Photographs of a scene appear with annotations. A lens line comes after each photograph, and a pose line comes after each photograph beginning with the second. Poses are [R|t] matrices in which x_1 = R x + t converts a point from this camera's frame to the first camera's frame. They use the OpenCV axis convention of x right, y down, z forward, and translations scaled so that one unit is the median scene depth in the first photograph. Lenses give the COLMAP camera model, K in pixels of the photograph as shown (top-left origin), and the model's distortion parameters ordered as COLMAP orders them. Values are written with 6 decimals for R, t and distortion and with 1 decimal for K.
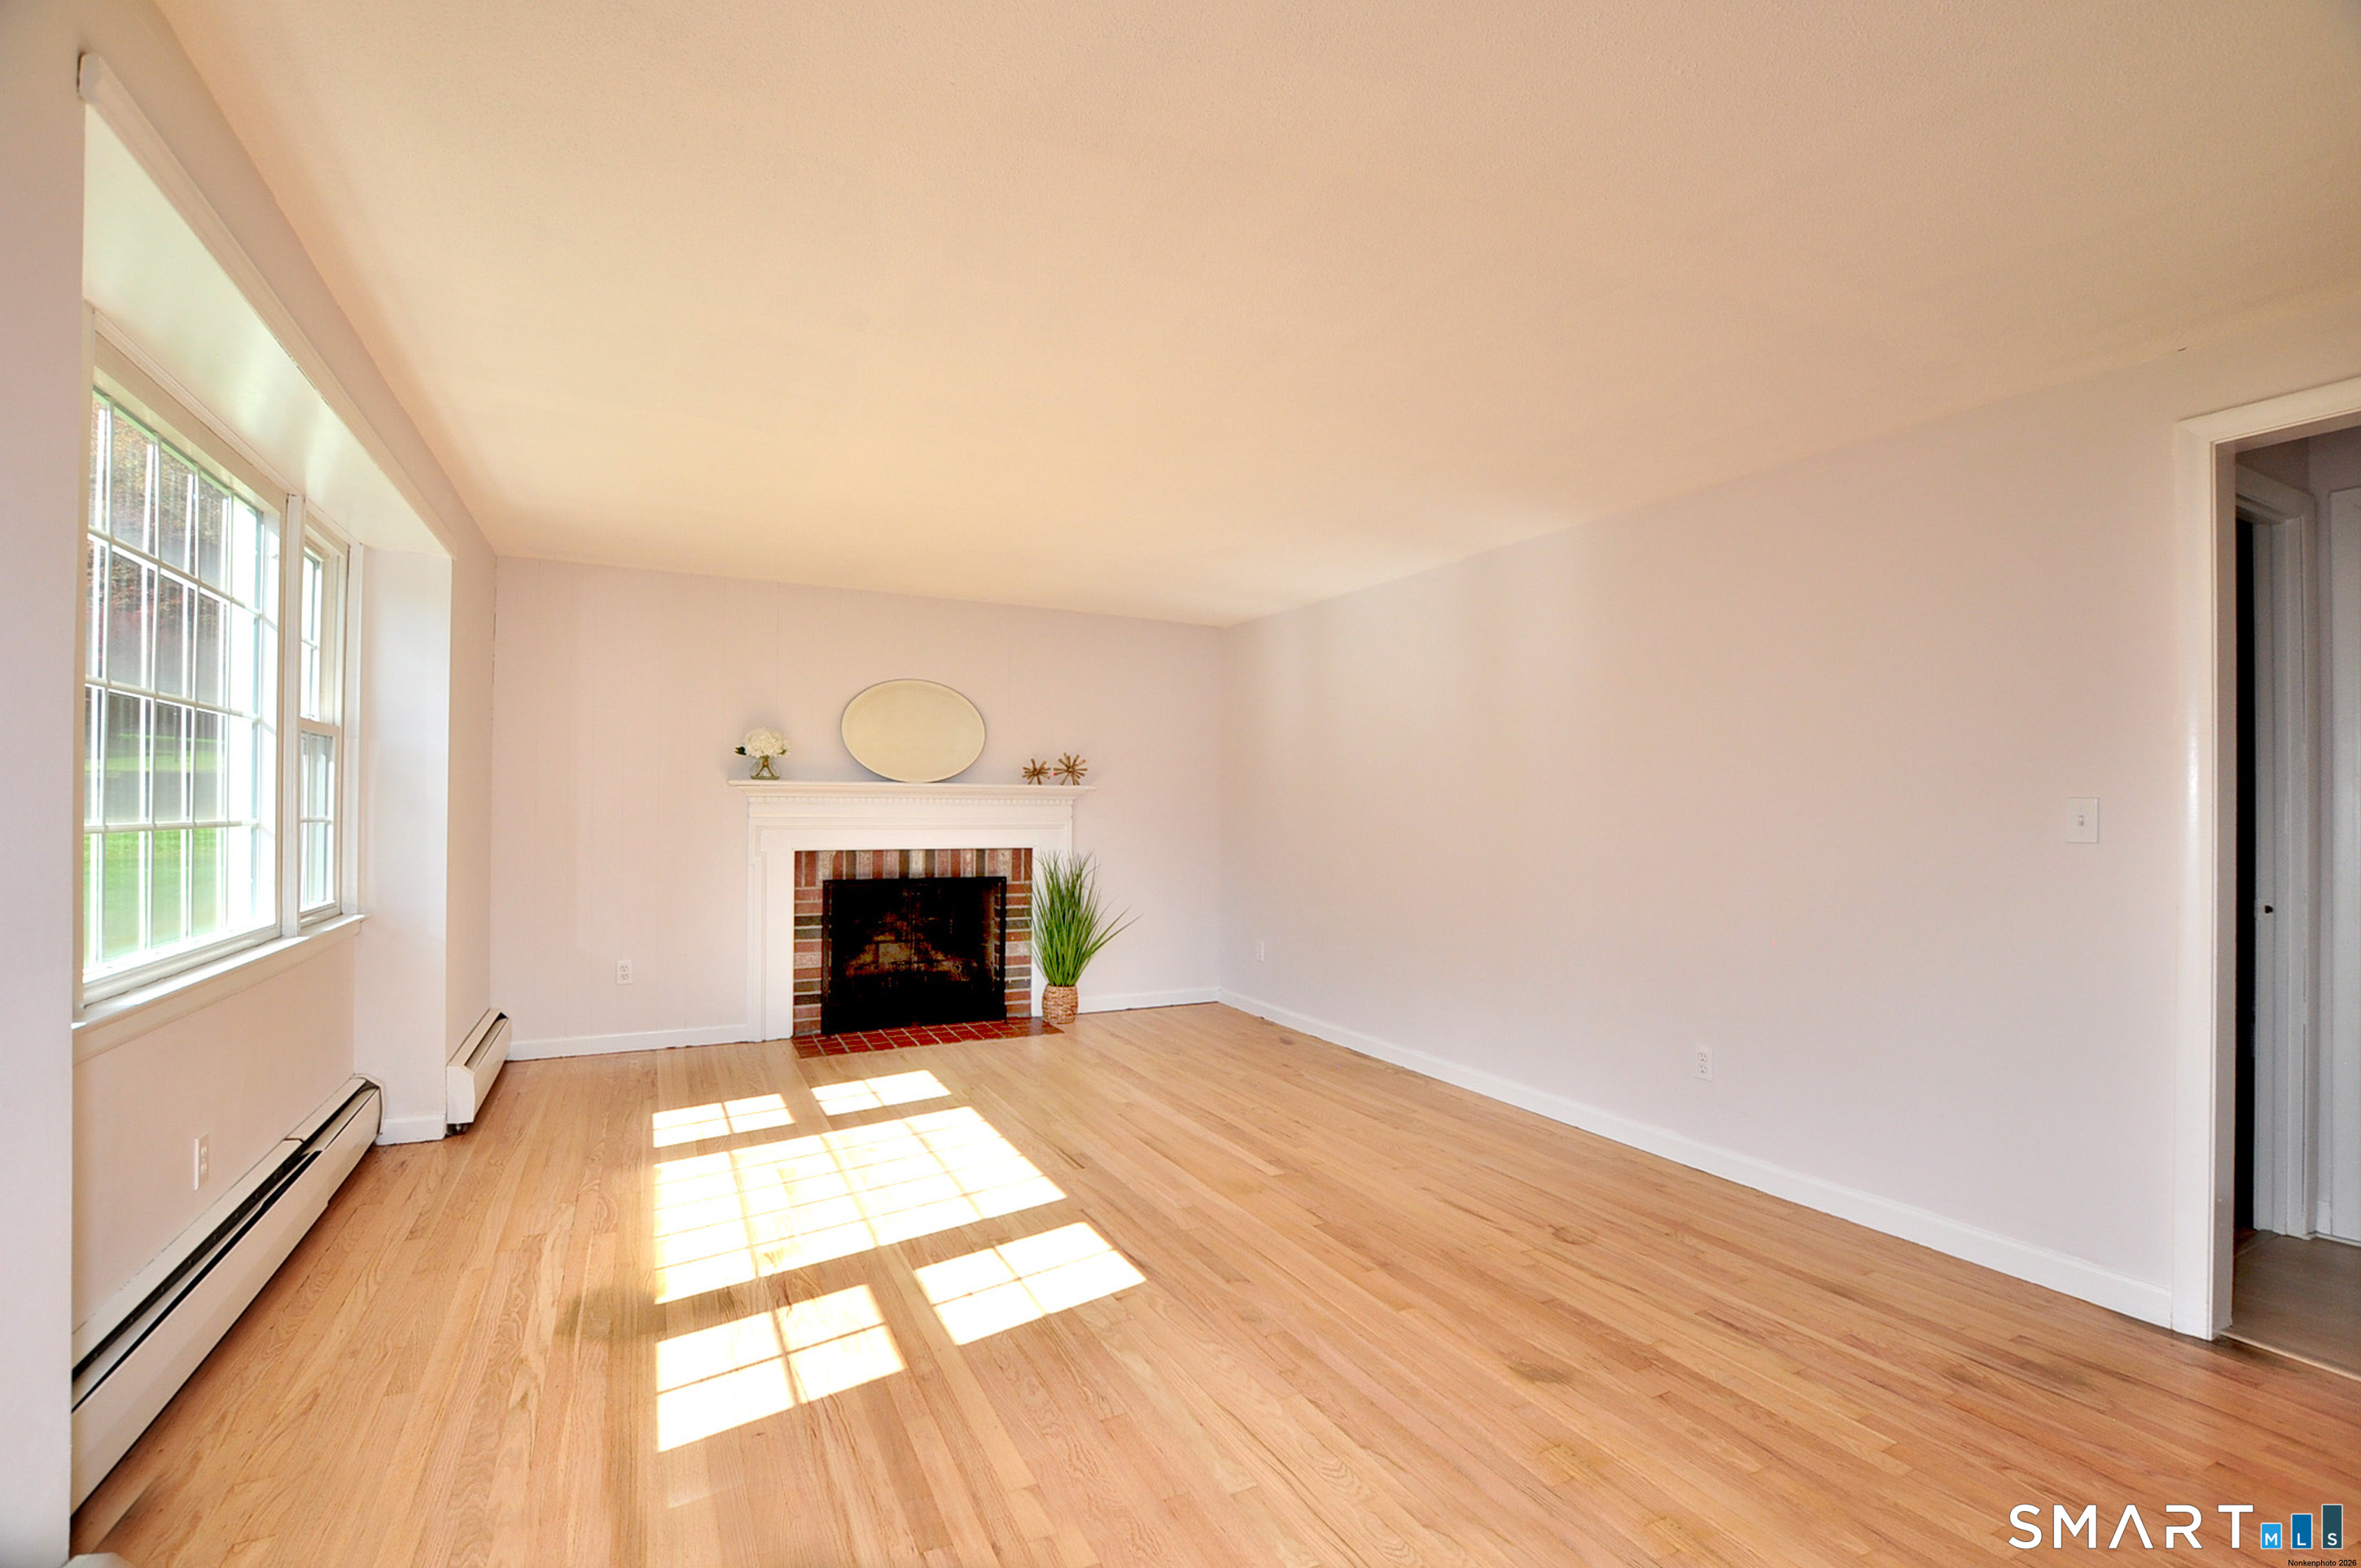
lens RADIAL K [[1047.3, 0, 1178.5], [0, 1047.3, 798.3], [0, 0, 1]] dist [-0.028526, 0.000106]
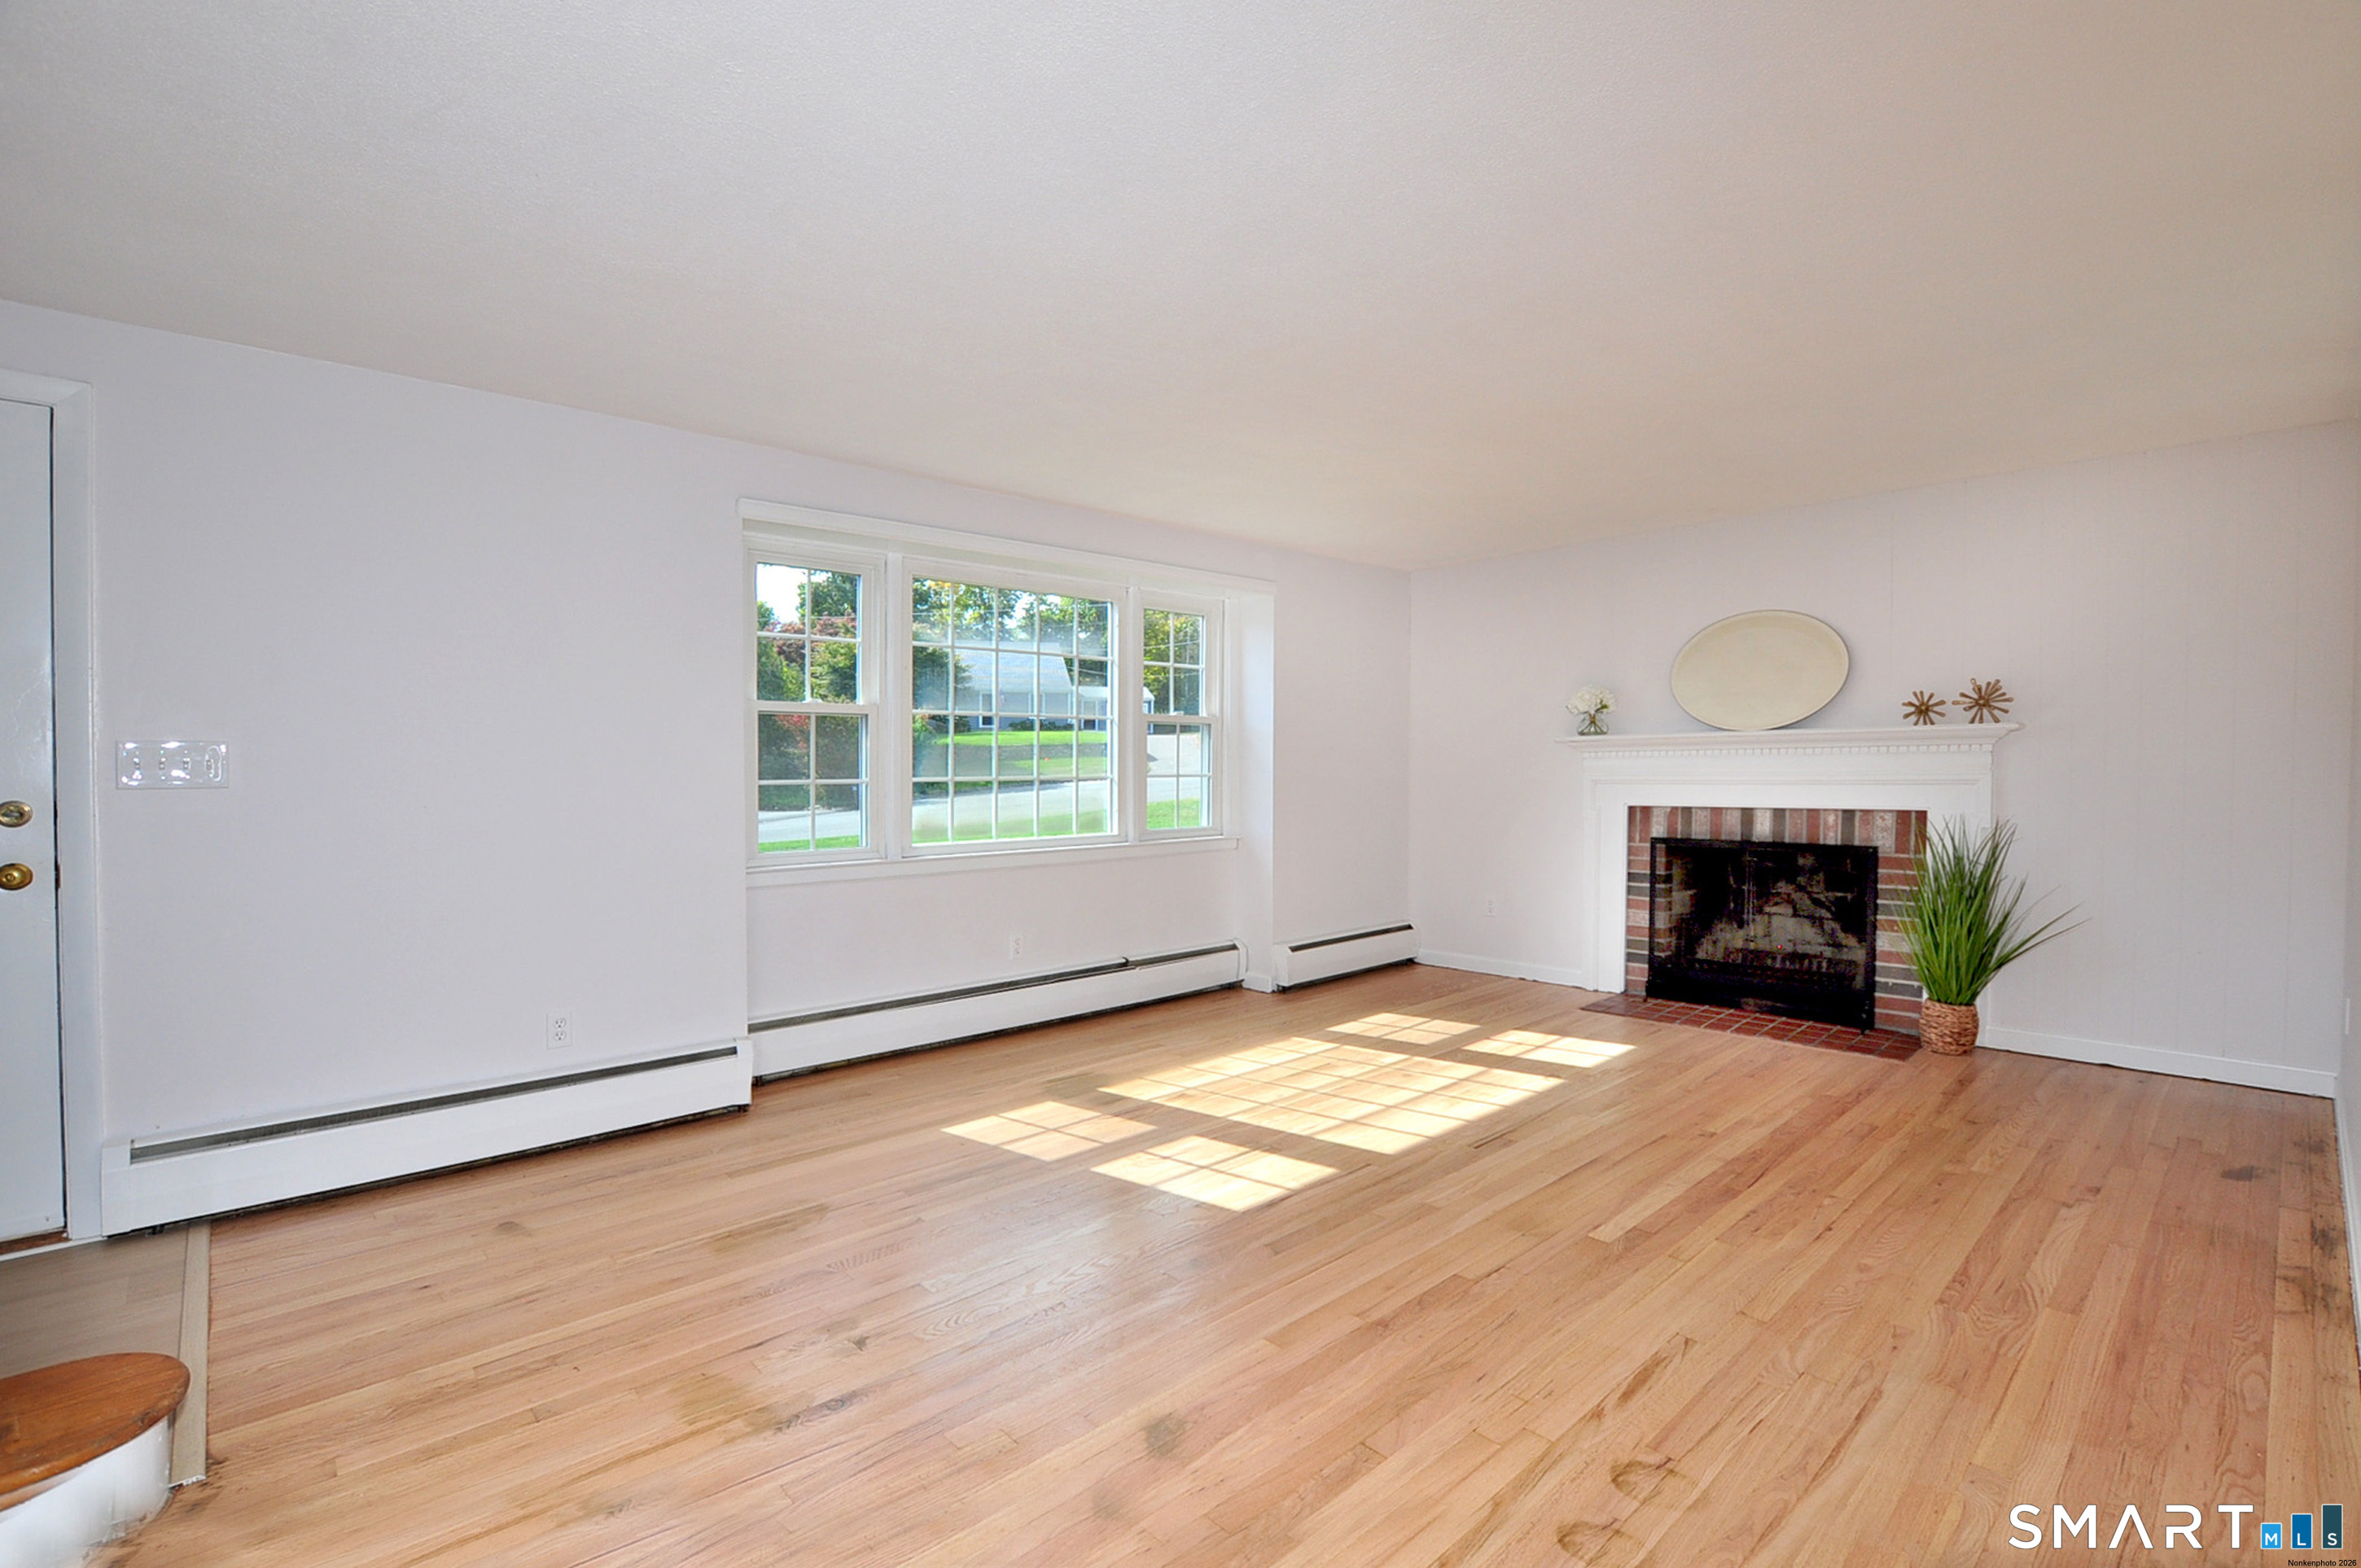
lens RADIAL K [[1047.3, 0, 1178.5], [0, 1047.3, 798.3], [0, 0, 1]] dist [-0.028526, 0.000106]
pose [[0.266330, 0.015905, -0.963751, 0.582608], [0.022230, 0.999497, 0.022638, 0.014207], [0.963625, -0.027454, 0.265843, 0.410645]]
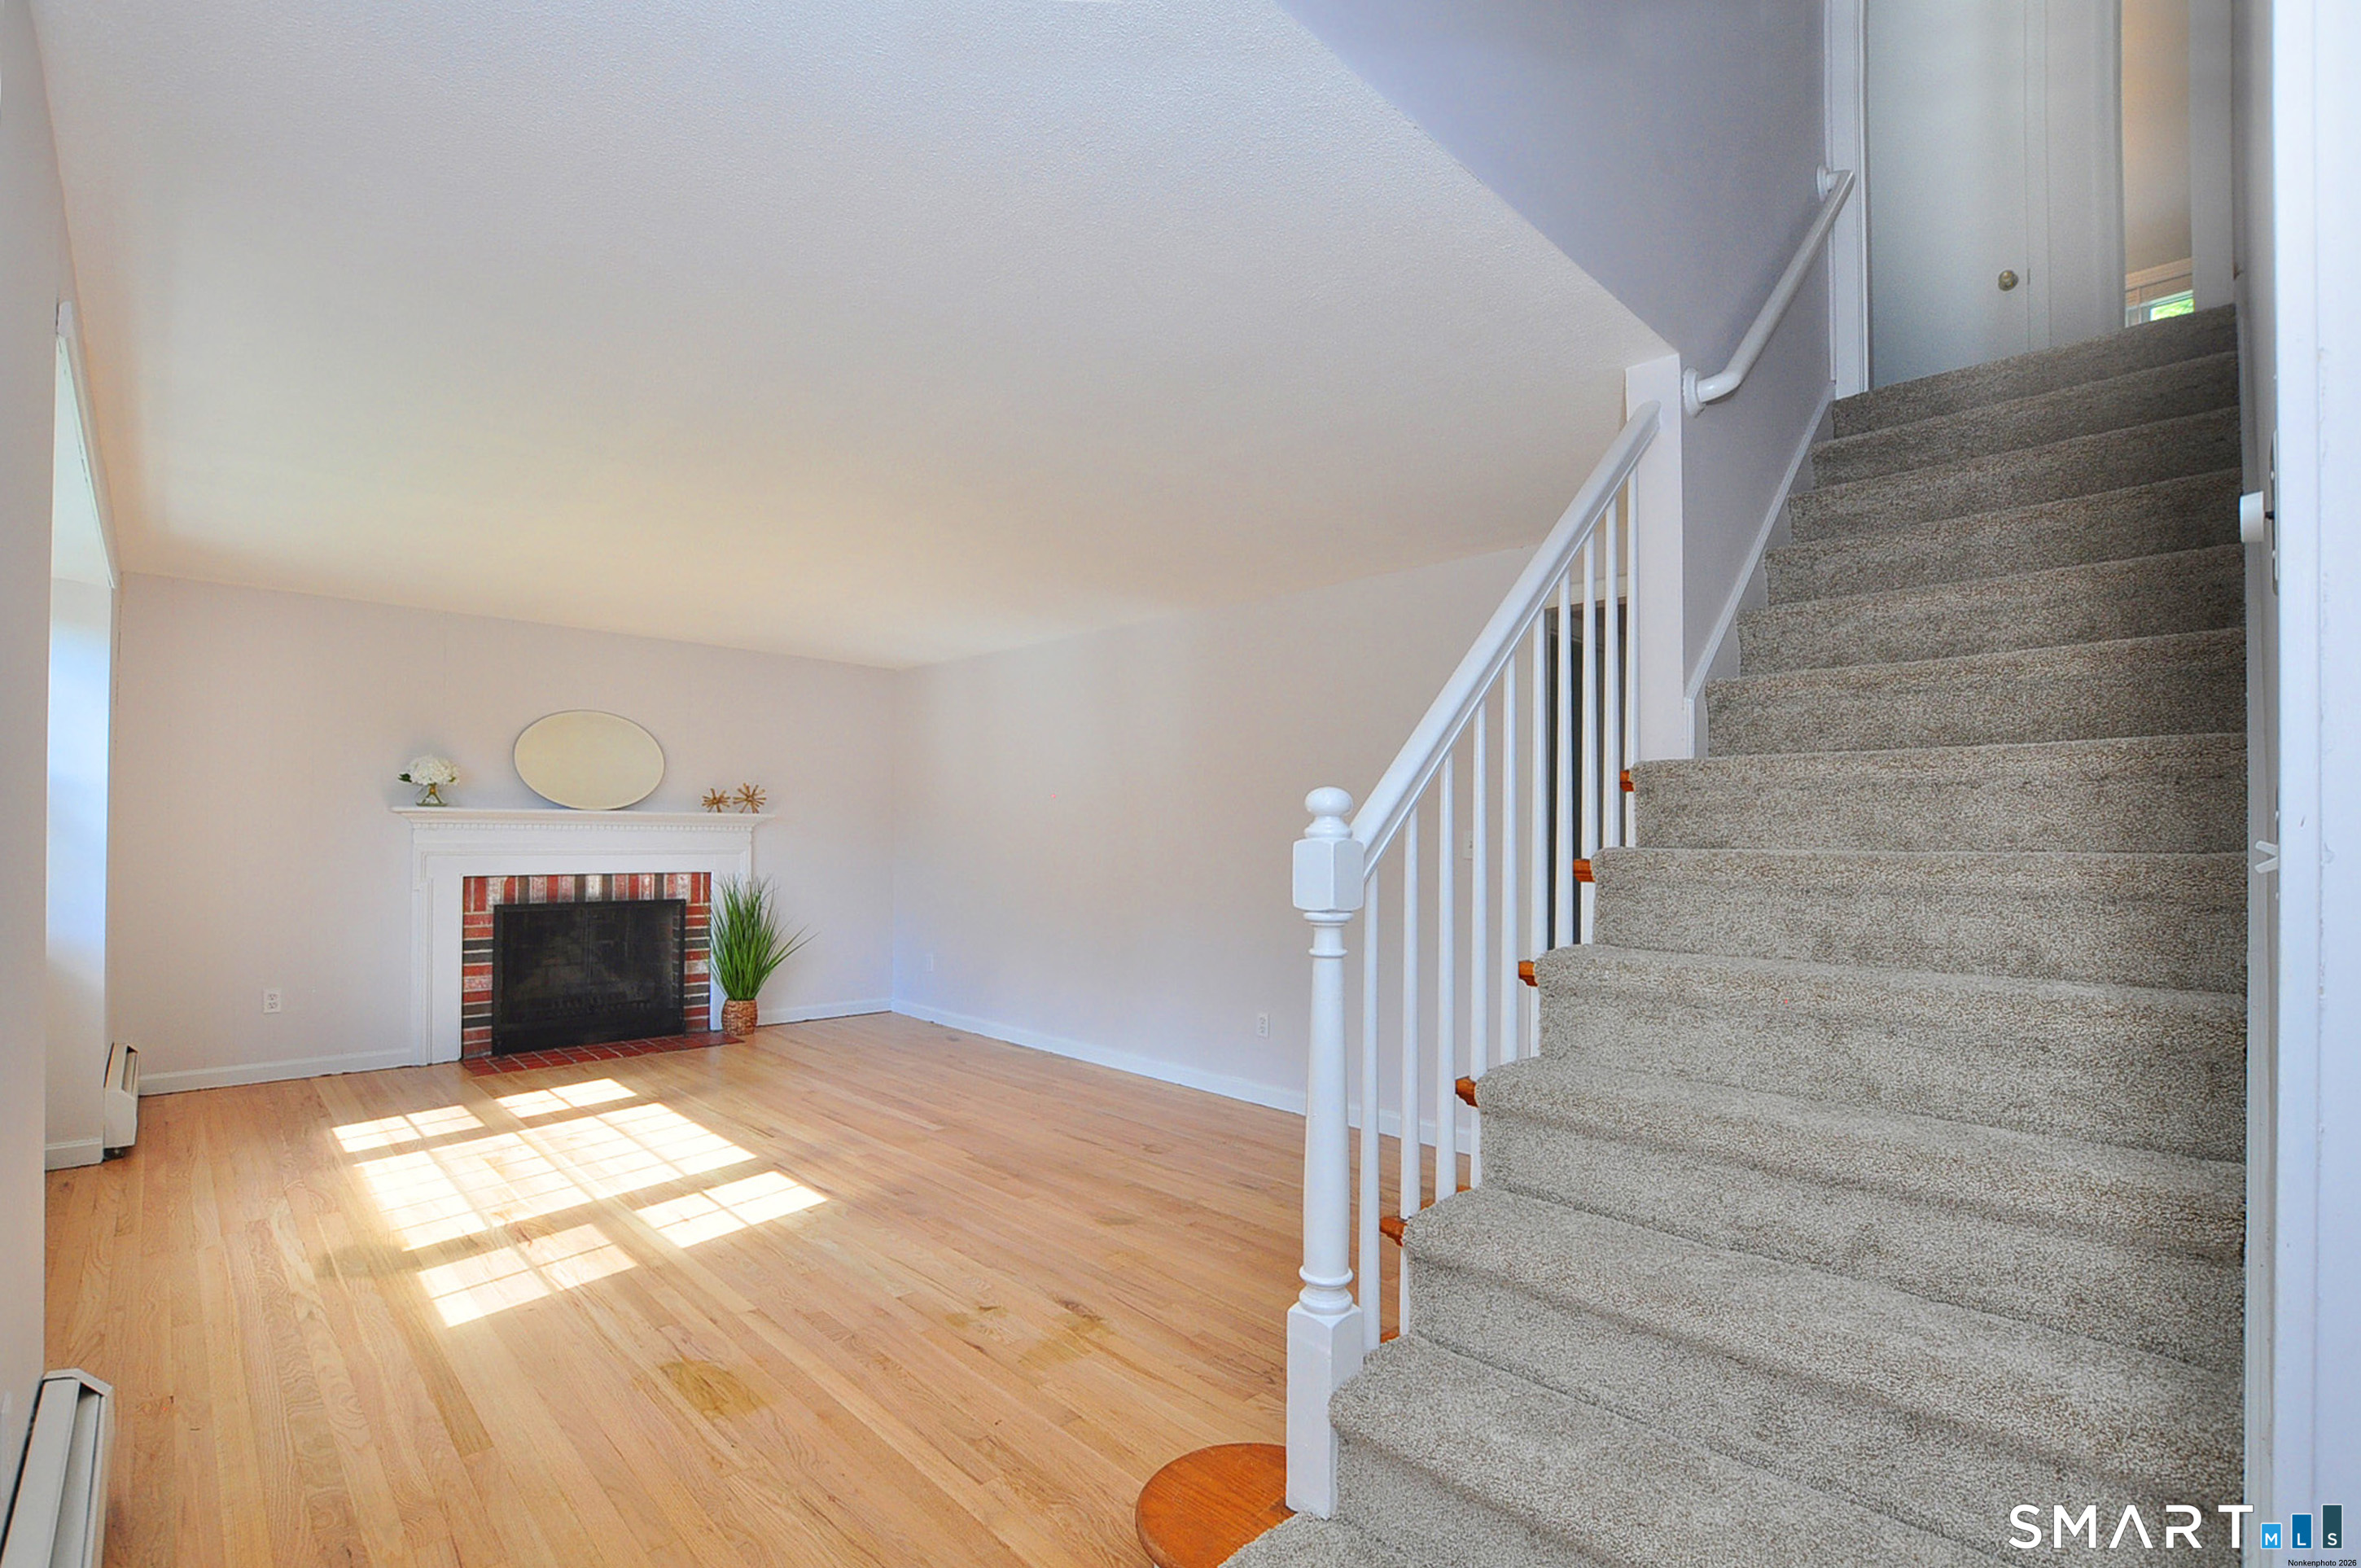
lens RADIAL K [[1078.1, 0, 1167.0], [0, 1078.1, 826.7], [0, 0, 1]] dist [-0.010649, 0.000091]
pose [[0.959336, 0.002258, 0.282256, -0.006038], [-0.003129, 0.999992, 0.002635, -0.003805], [-0.282248, -0.003411, 0.959335, -0.245841]]
